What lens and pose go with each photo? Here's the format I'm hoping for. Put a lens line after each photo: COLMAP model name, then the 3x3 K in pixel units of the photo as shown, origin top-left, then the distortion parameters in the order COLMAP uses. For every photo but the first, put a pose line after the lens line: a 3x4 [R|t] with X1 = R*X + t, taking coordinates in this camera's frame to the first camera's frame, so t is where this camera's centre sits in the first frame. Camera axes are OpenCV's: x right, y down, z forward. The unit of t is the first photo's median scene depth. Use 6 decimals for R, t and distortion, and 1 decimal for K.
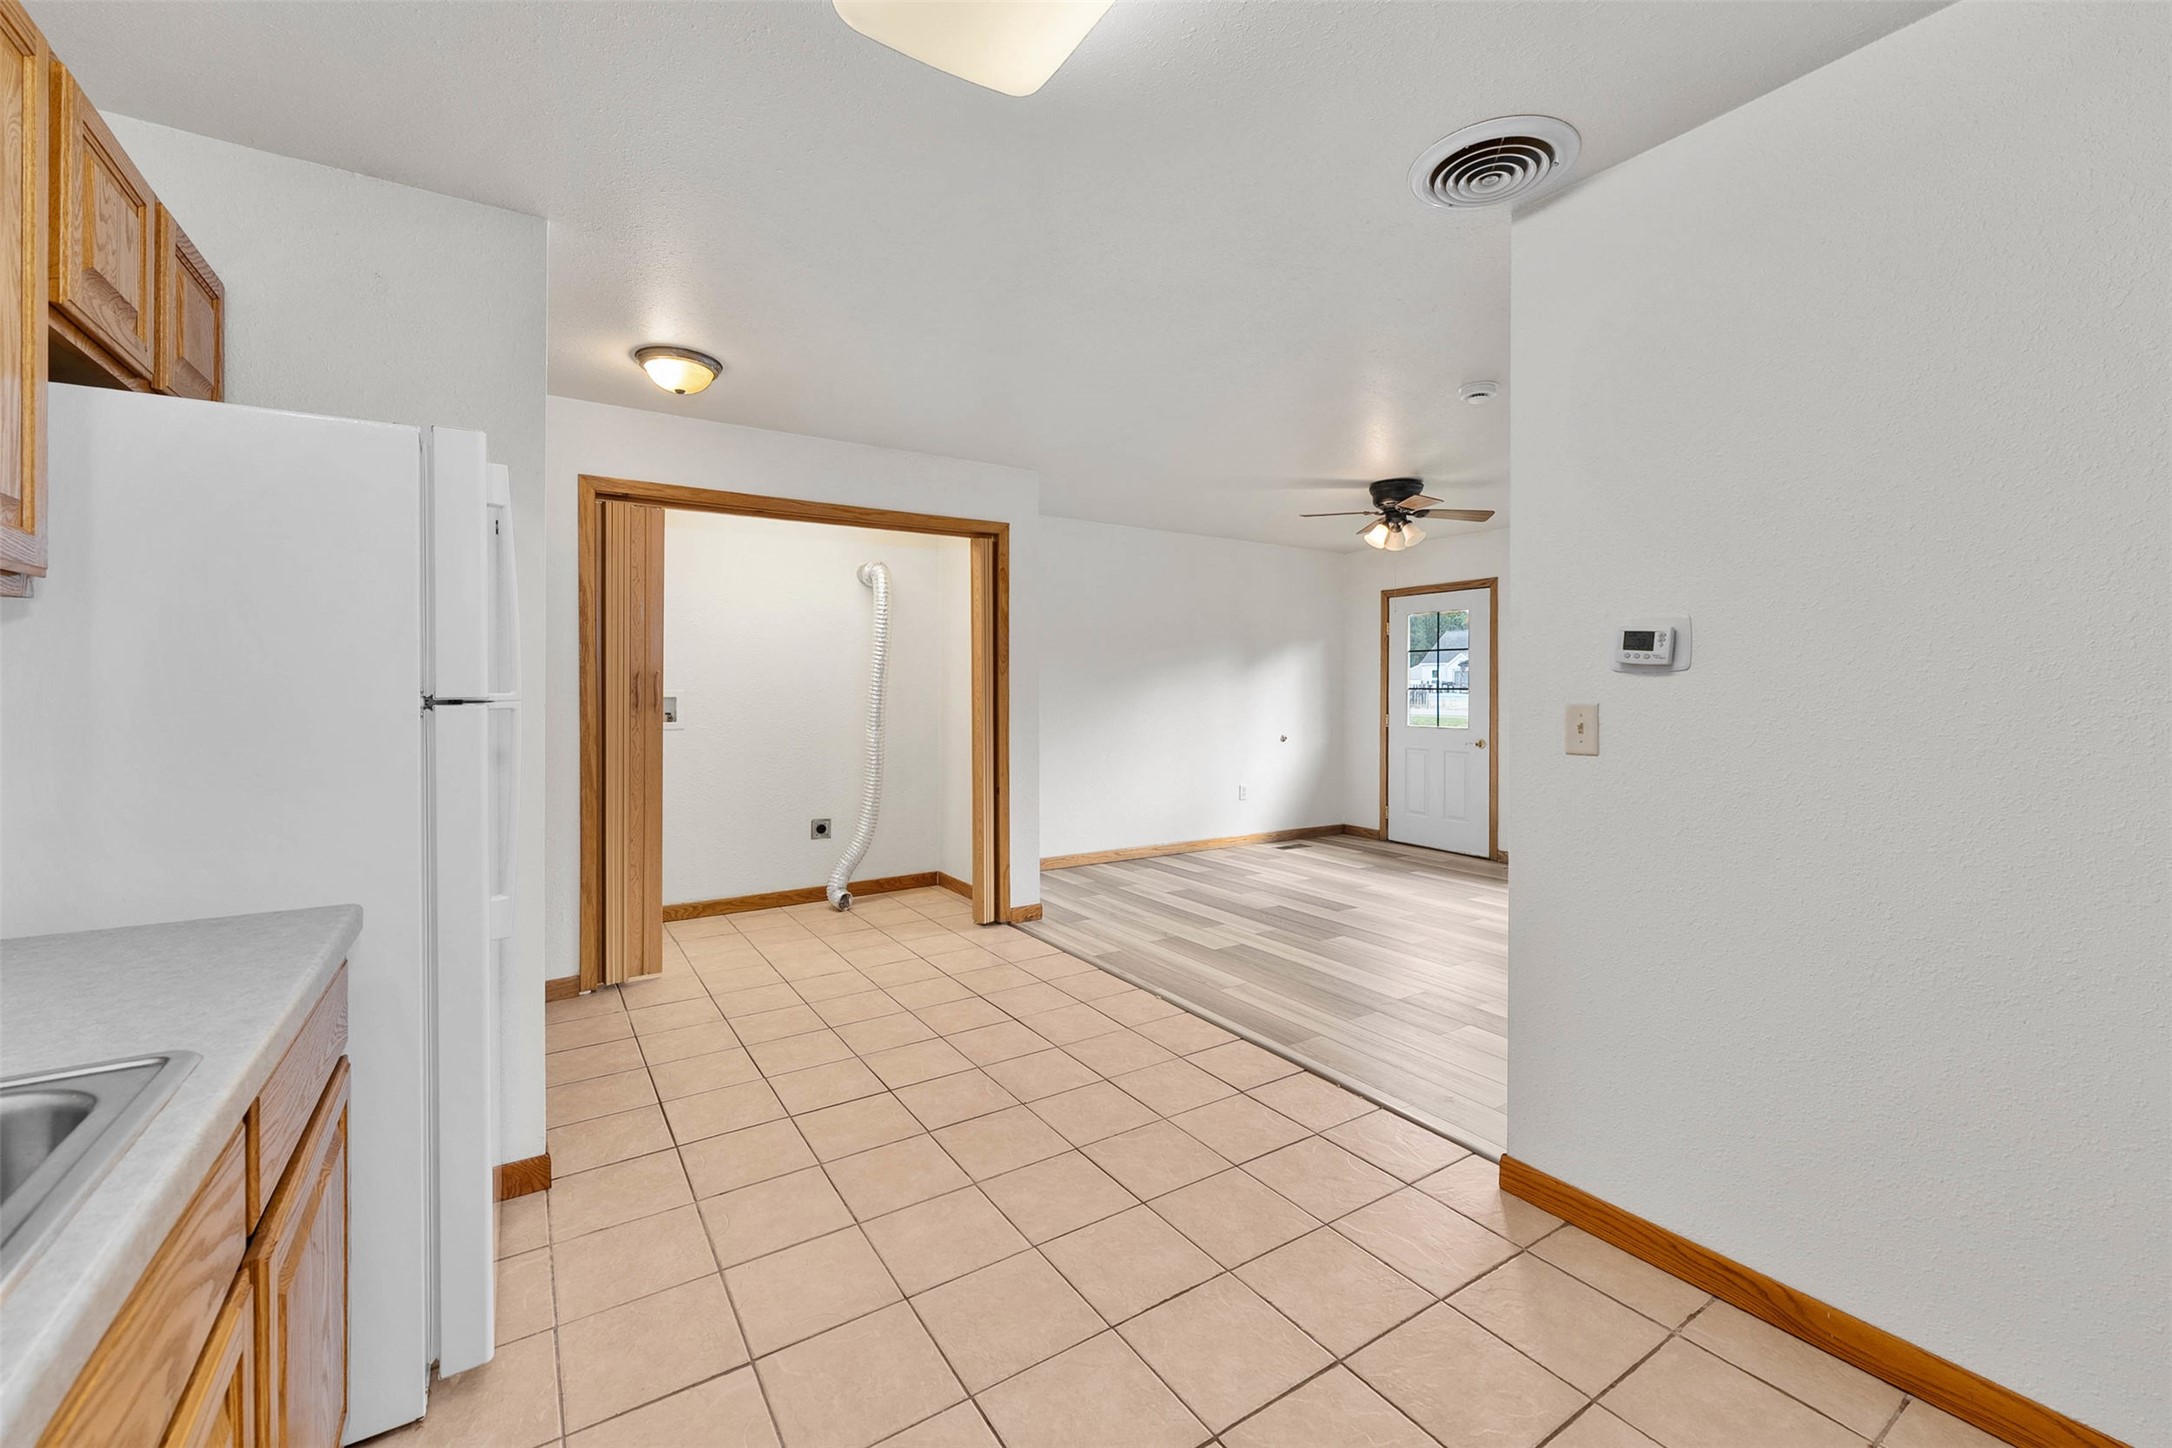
lens RADIAL K [[881.9, 0, 1082.5], [0, 881.9, 689.4], [0, 0, 1]] dist [-0.000511, -0.000101]
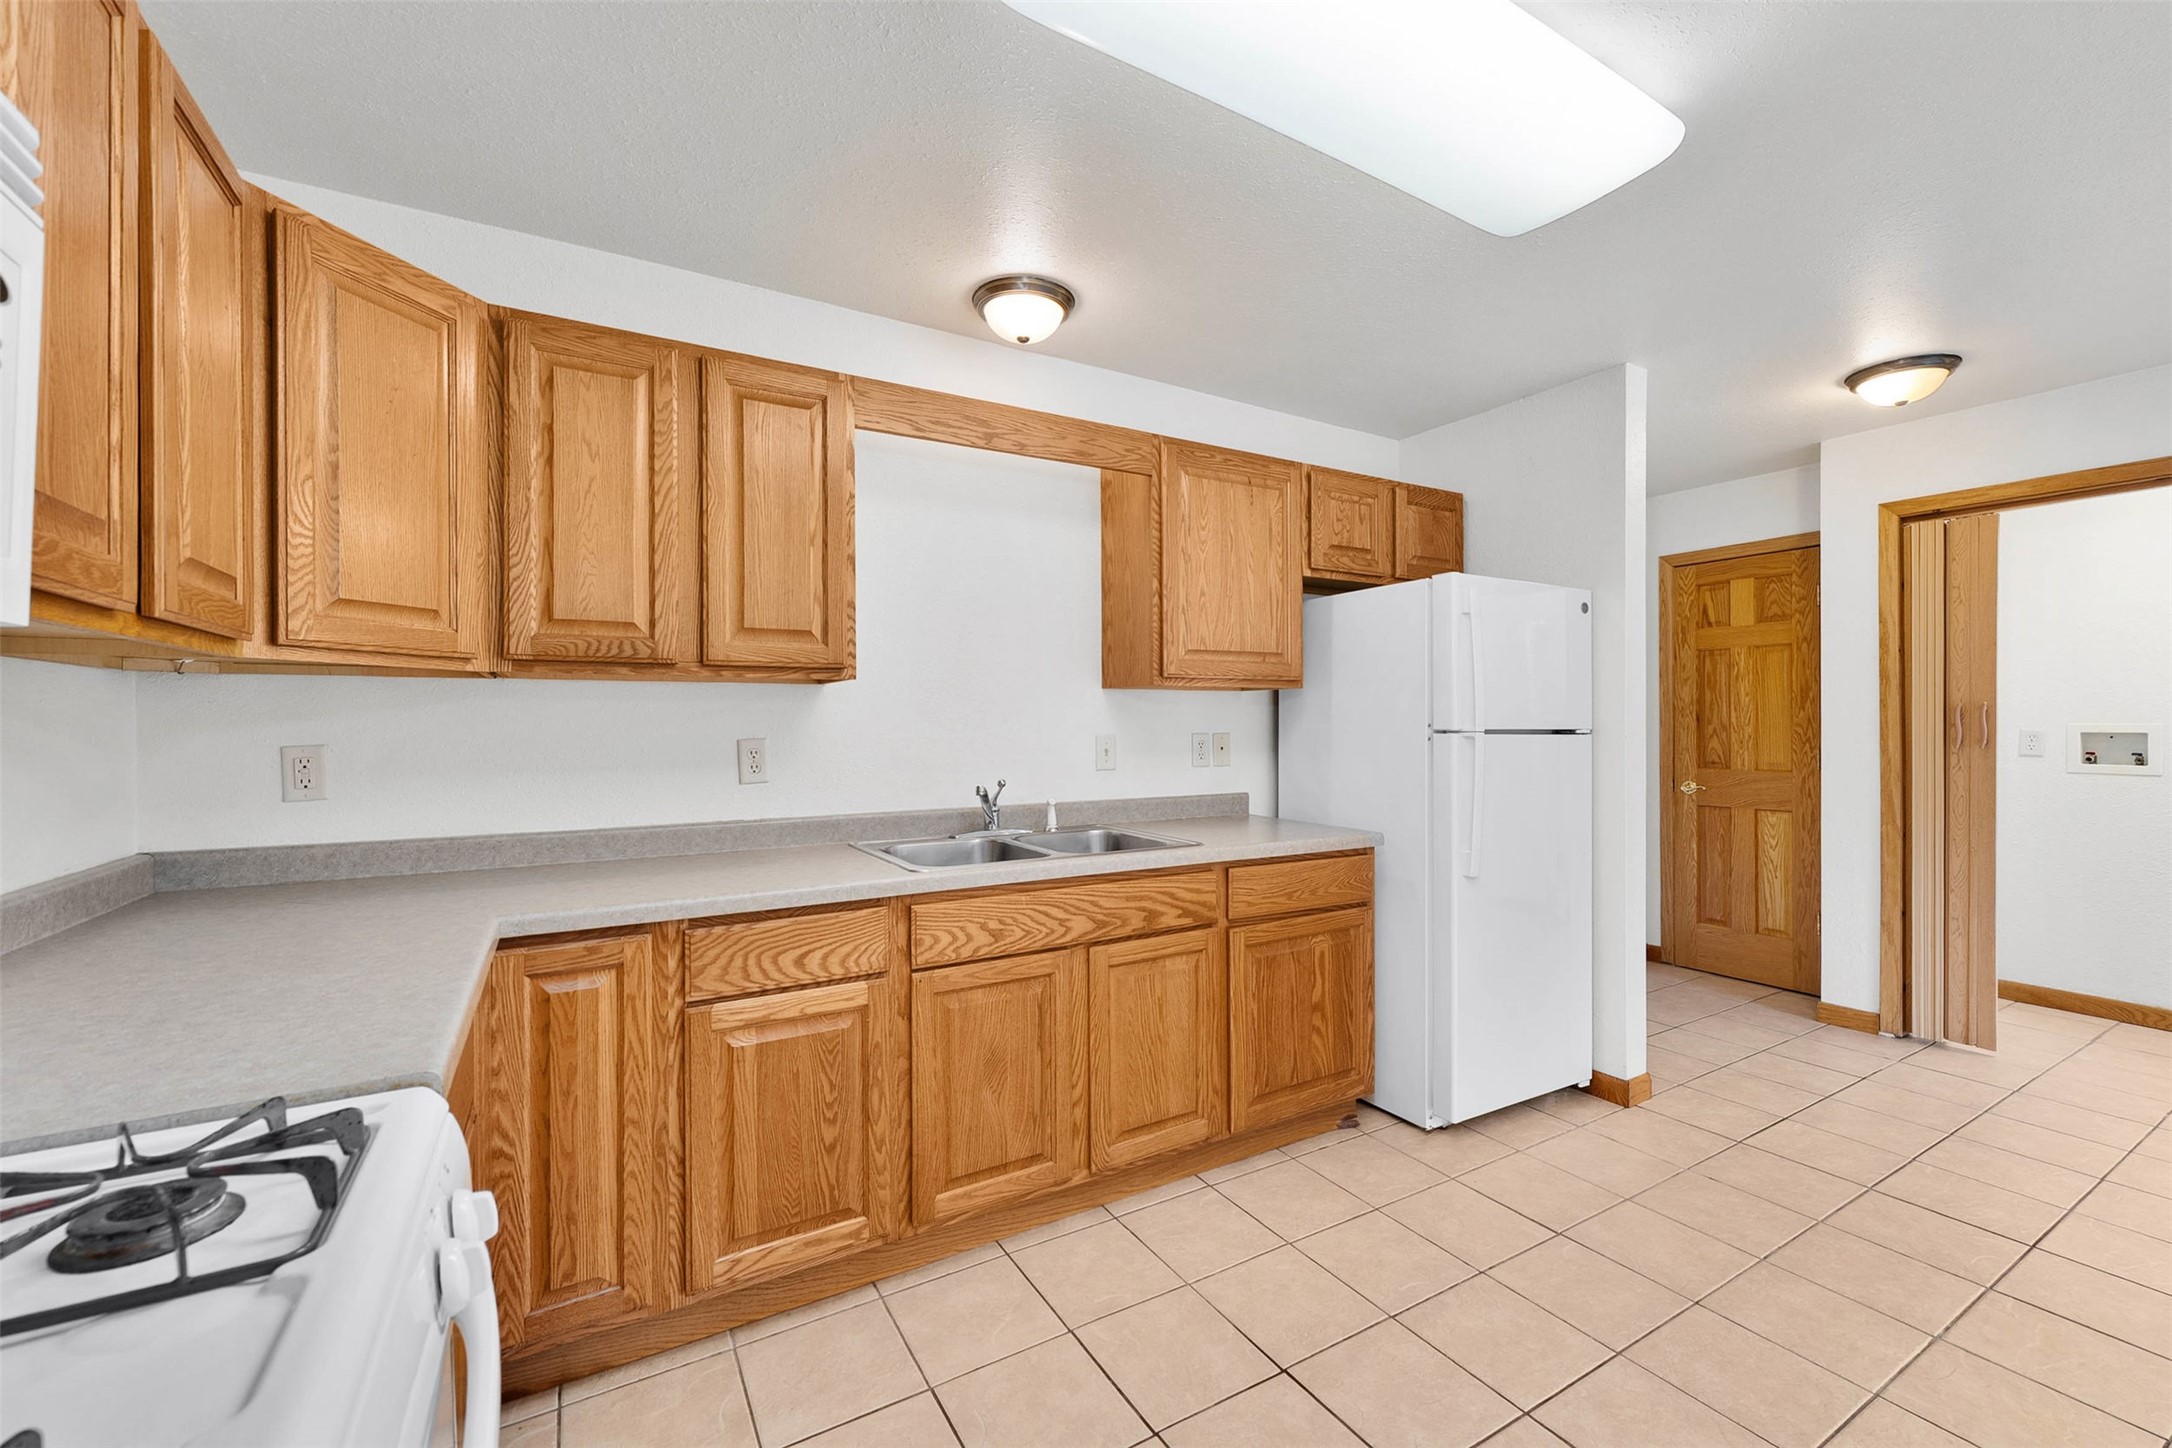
lens RADIAL K [[882.6, 0, 1086.0], [0, 882.6, 724.0], [0, 0, 1]] dist [-0.000228, -0.000213]
pose [[-0.042945, 0.004335, -0.999068, 0.448171], [0.001385, 0.999990, 0.004280, -0.004286], [0.999076, -0.001200, -0.042951, 0.159235]]
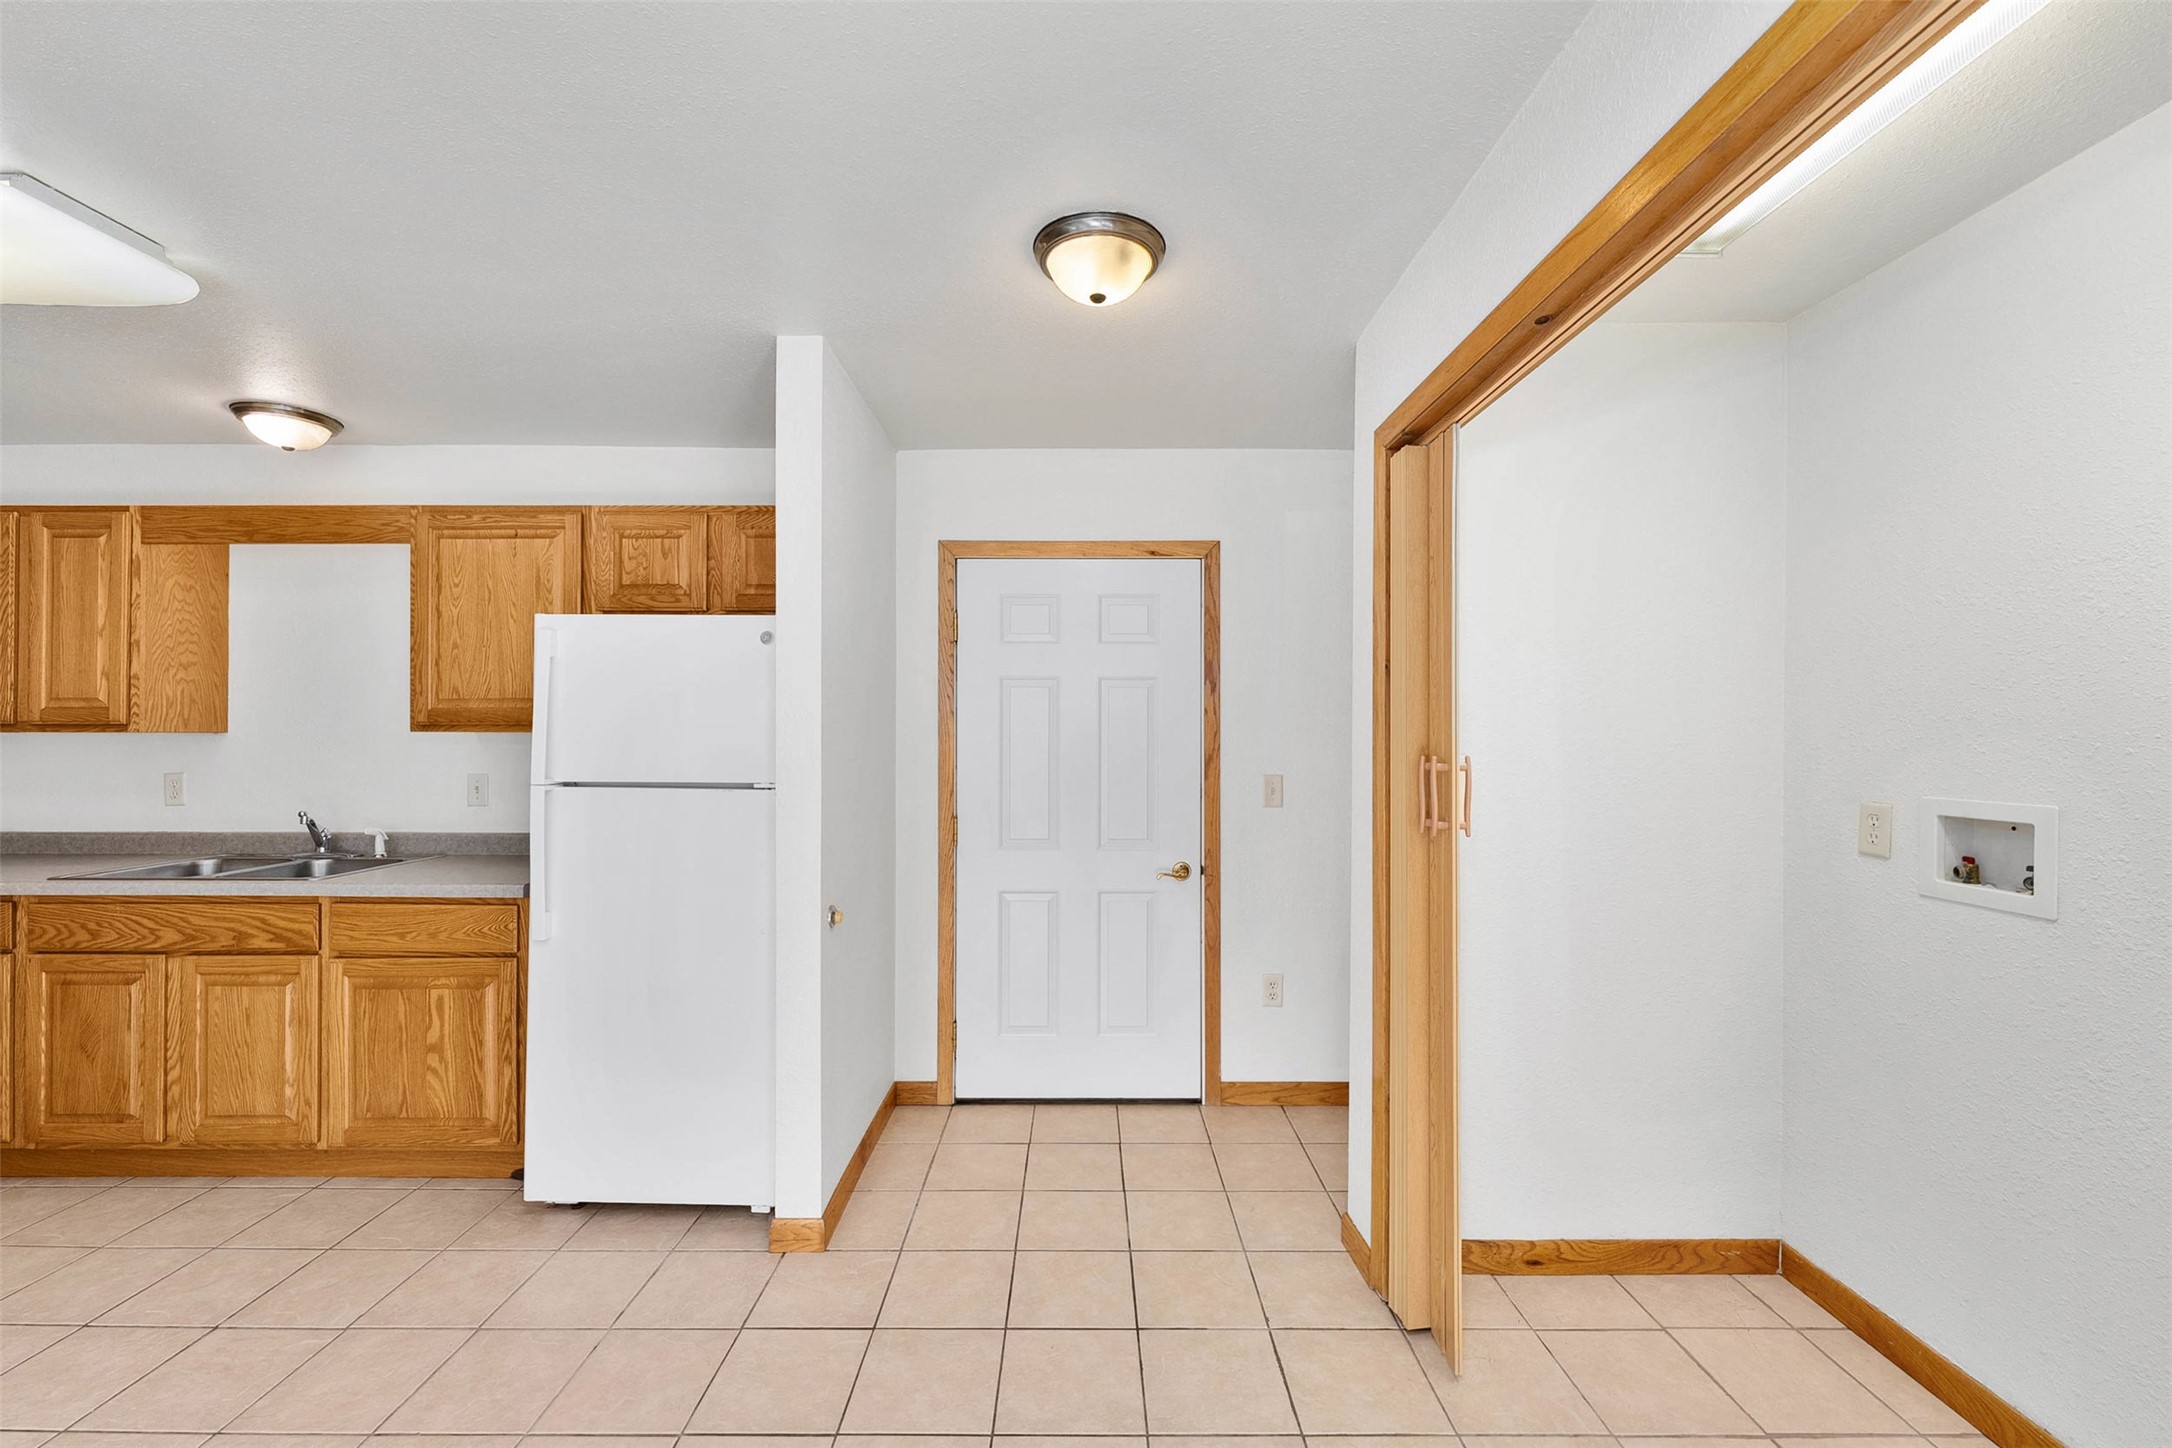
lens RADIAL K [[882.6, 0, 1086.0], [0, 882.6, 724.0], [0, 0, 1]] dist [-0.000228, -0.000213]
pose [[-0.541113, -0.004265, -0.840939, 0.042790], [-0.003015, 0.999991, -0.003132, -0.041317], [0.840944, 0.000841, -0.541121, 1.190493]]
